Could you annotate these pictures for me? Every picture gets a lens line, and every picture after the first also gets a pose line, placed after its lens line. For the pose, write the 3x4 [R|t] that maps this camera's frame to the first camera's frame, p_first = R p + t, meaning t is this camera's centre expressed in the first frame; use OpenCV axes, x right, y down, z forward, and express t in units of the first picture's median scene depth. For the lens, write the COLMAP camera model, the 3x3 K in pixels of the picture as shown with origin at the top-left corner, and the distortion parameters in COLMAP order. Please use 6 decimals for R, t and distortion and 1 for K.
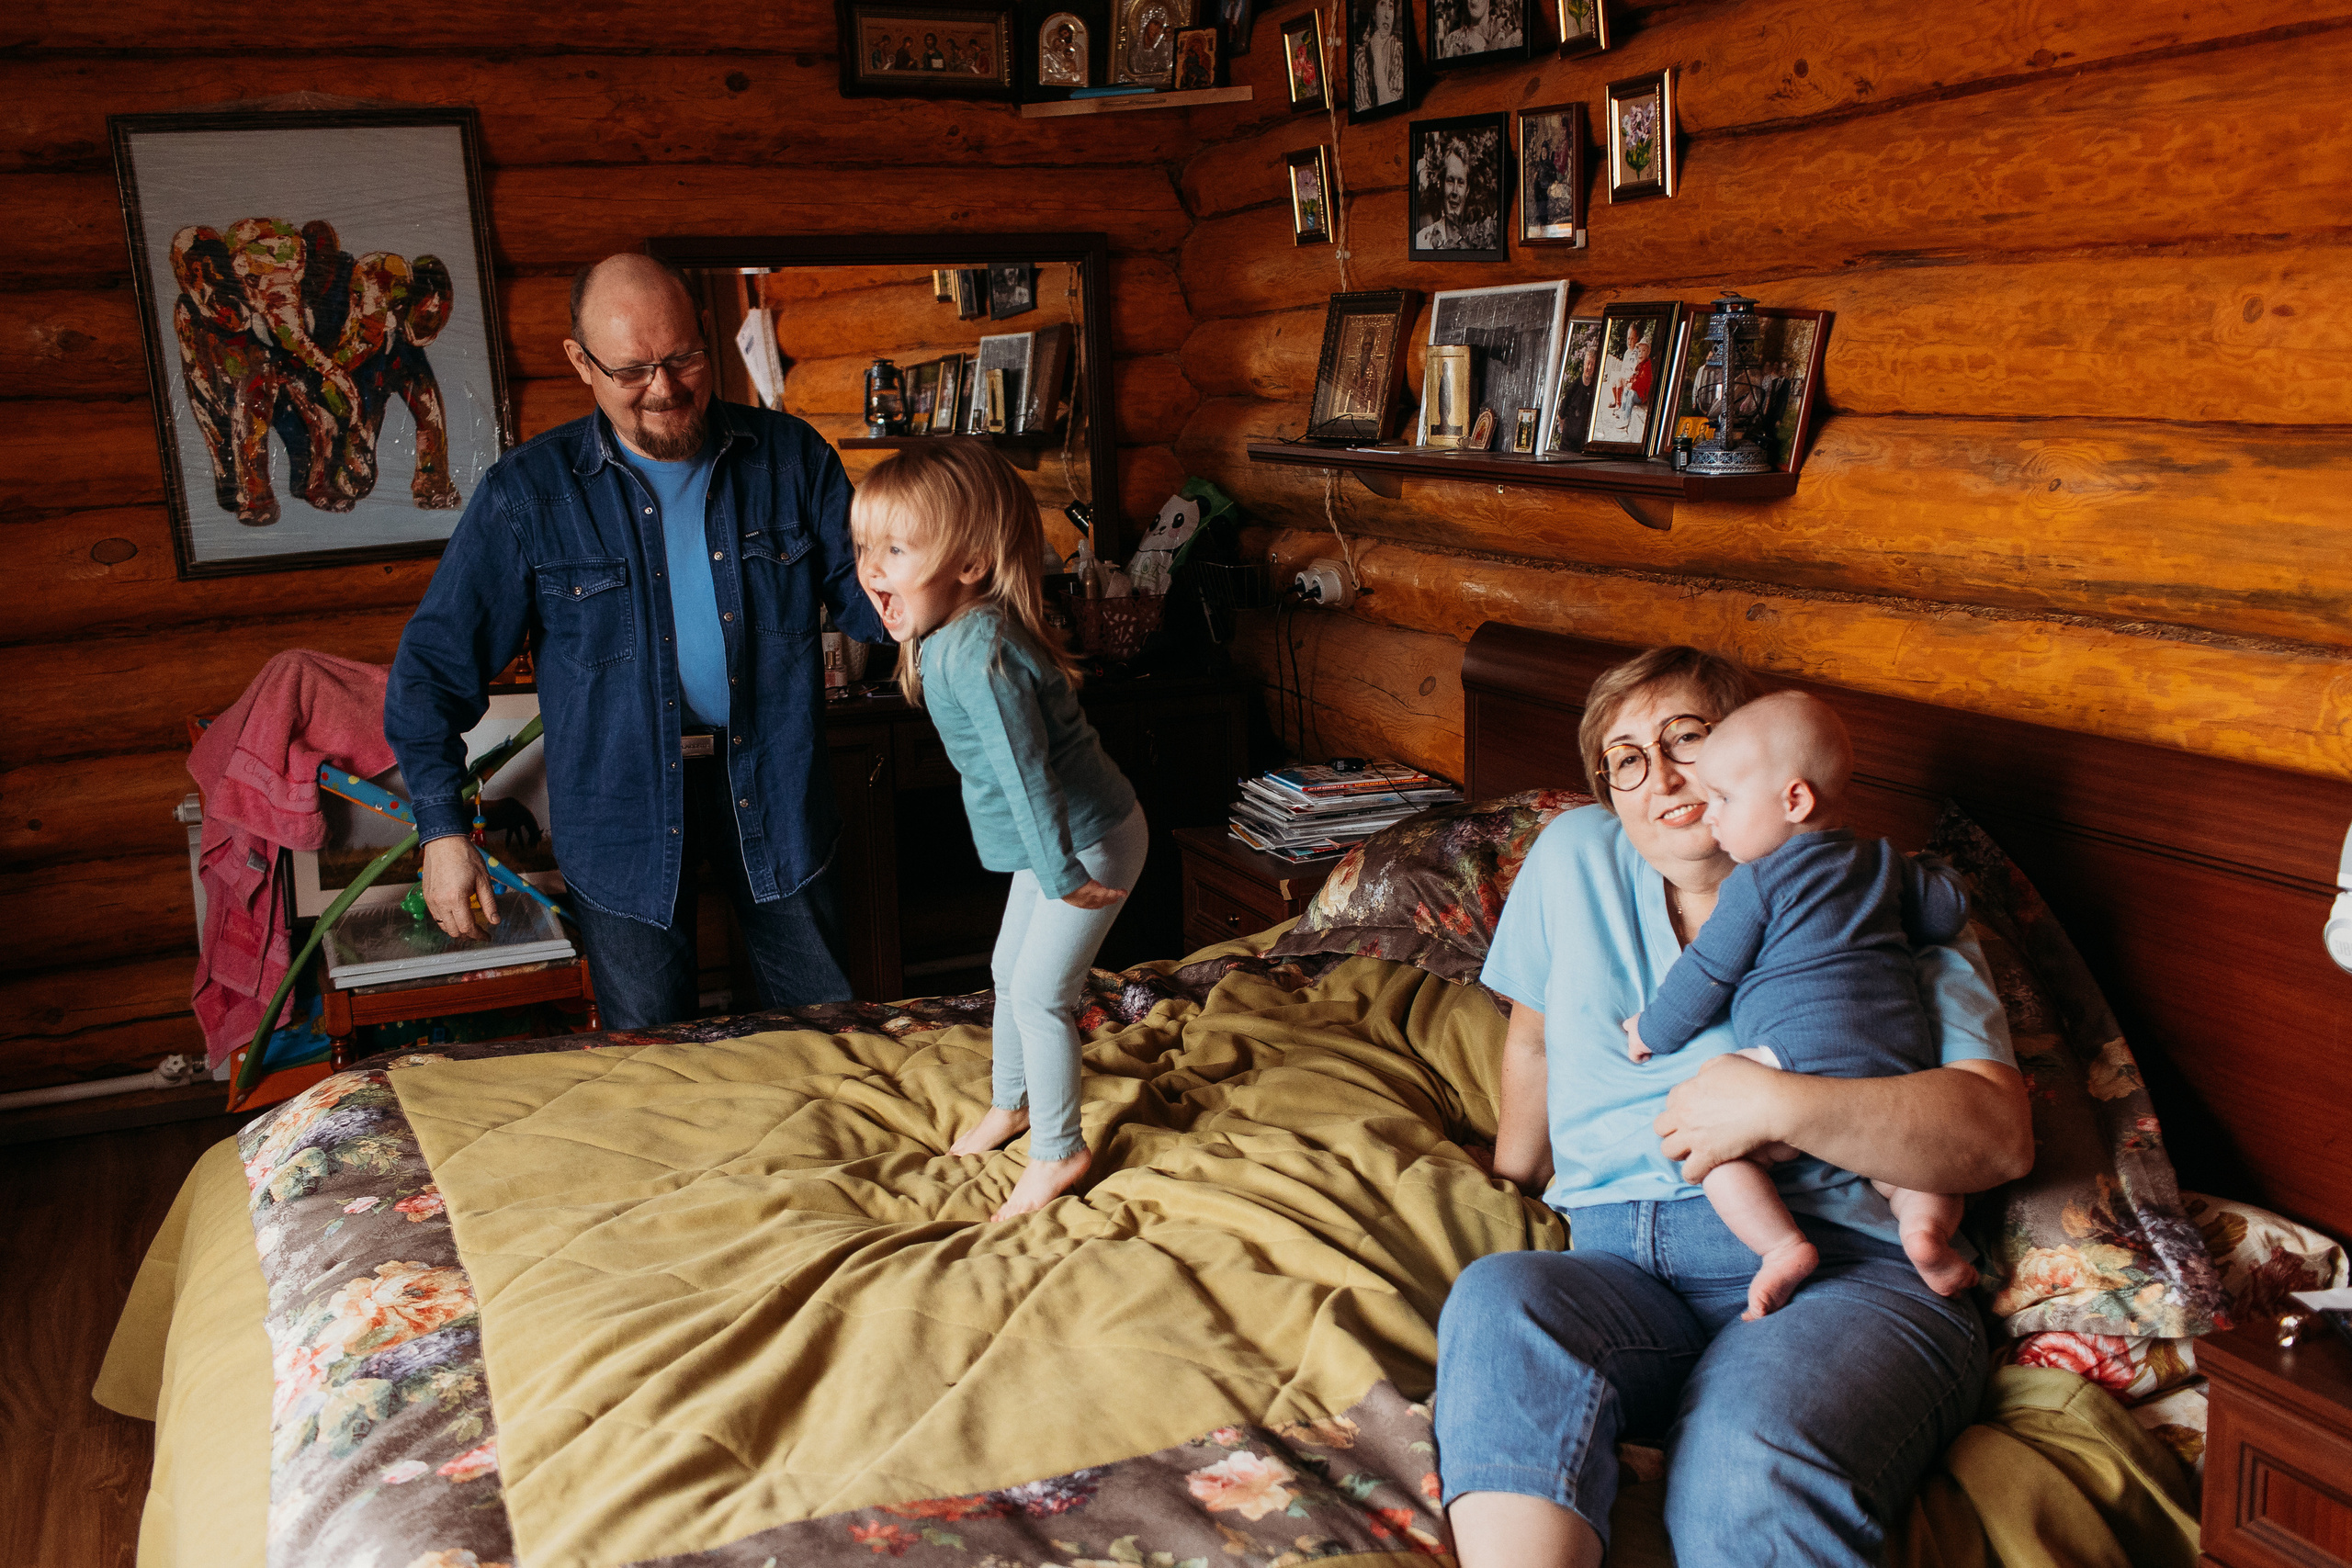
lens RADIAL K [[2219.5, 0, 1180.8], [0, 2219.5, 779.5], [0, 0, 1]] dist [0.001172, 0.000000]
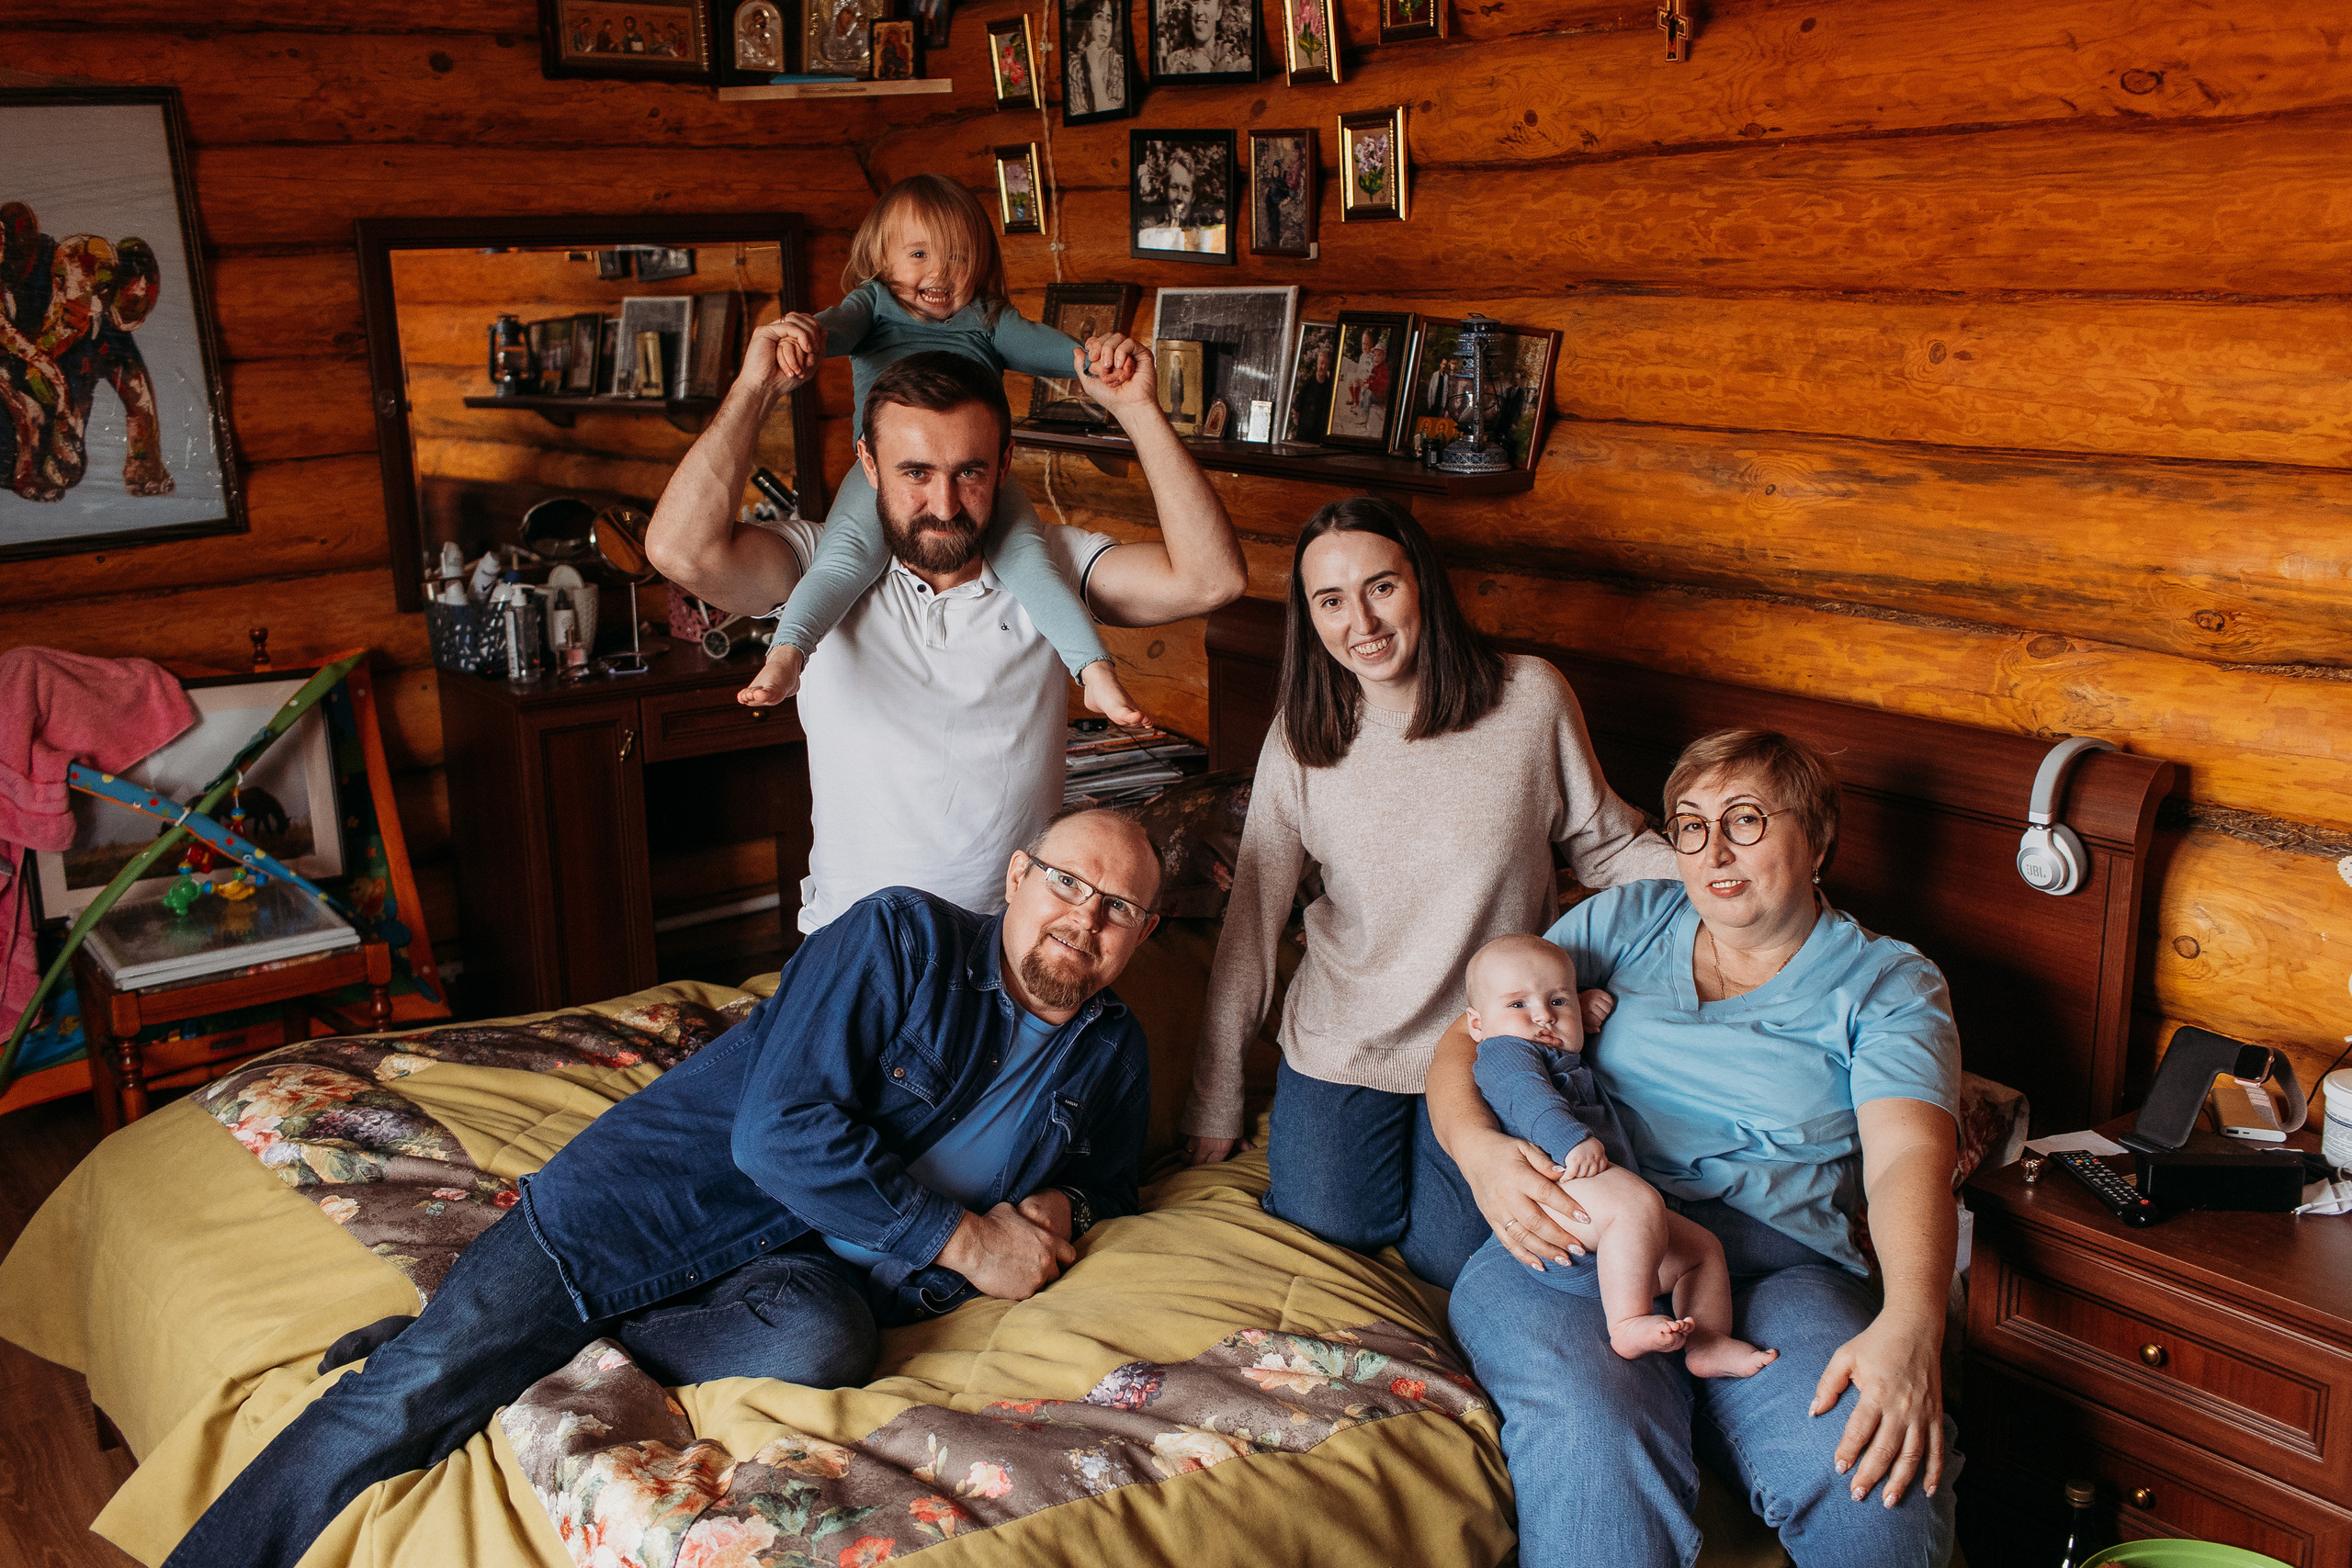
lens RADIAL K [[2219.5, 0, 1164.5], [0, 2219.5, 788.9], [0, 0, 1]] dist [0.001172, 0.000000]
pose [[0.974543, -0.044227, 0.219795, -0.133782], [0.034518, 0.998259, 0.047820, -0.026830], [-0.221527, -0.039015, 0.974373, -0.071133]]
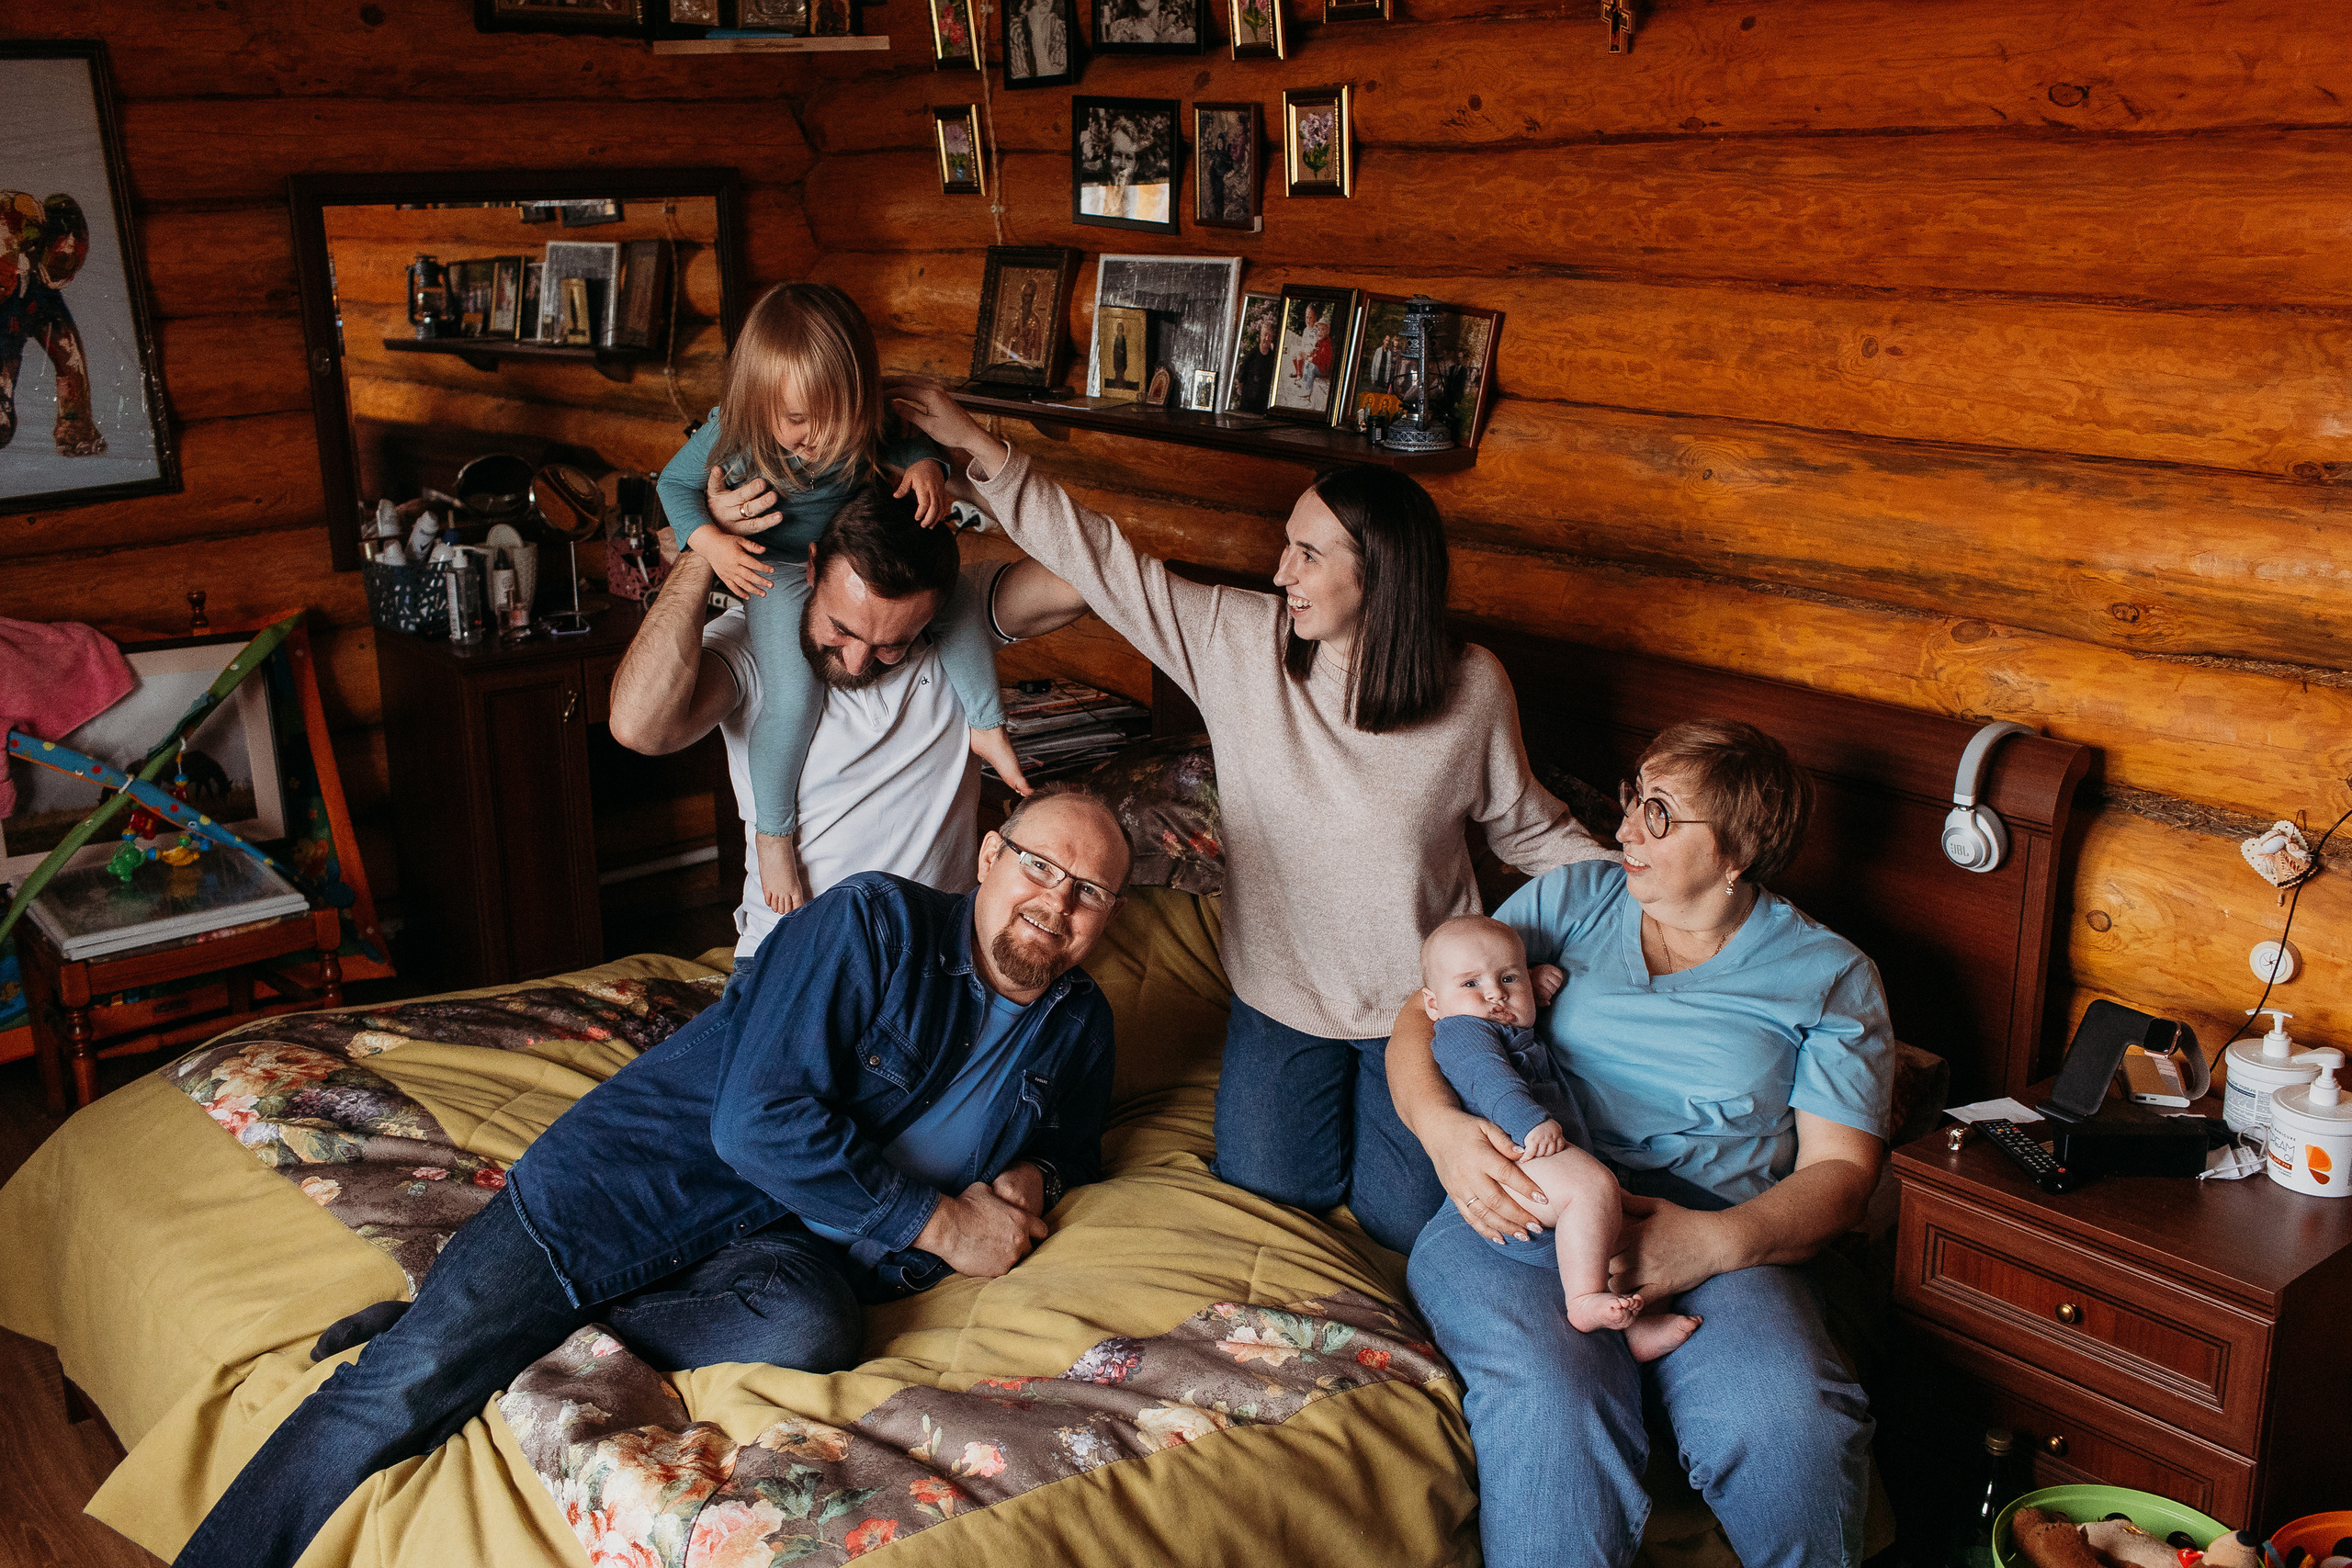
lens RADIAL K [[2219.5, 0, 1182.0], [0, 2219.5, 779.2], [0, 0, 1]] dist [0.001172, 0.000000]
pose [[0.962012, -0.054630, 0.267486, -0.156289], [0.033460, 0.995982, 0.083073, -0.051318], [-0.270949, -0.070967, 0.959974, -0.084797]]
